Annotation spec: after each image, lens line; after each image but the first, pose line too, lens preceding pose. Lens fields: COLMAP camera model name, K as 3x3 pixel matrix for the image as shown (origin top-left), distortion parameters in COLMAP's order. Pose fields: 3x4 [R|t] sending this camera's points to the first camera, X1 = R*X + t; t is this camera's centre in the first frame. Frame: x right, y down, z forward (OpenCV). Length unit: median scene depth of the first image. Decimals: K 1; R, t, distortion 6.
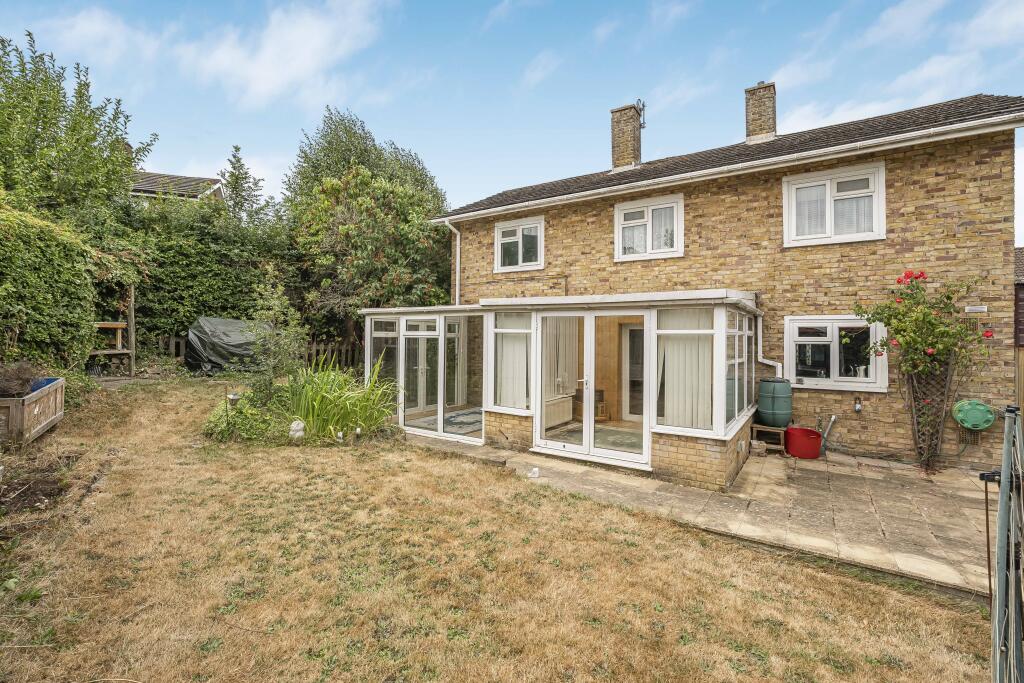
lens RADIAL K [[502.1, 0, 499.1], [0, 502.1, 322.6], [0, 0, 1]] dist [0.012857, 0.000855]
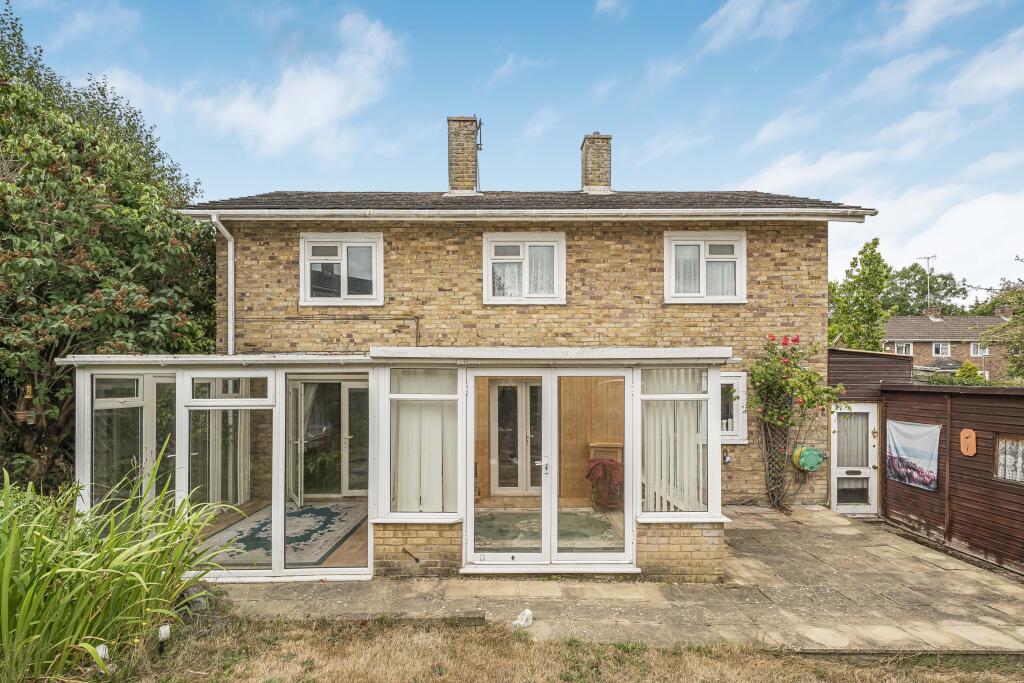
lens RADIAL K [[502.1, 0, 515.5], [0, 502.1, 379.1], [0, 0, 1]] dist [0.012857, 0.000855]
pose [[0.806331, -0.008668, 0.591401, -0.258518], [-0.005895, 0.999725, 0.022690, -0.022021], [-0.591435, -0.021782, 0.806058, 0.383988]]
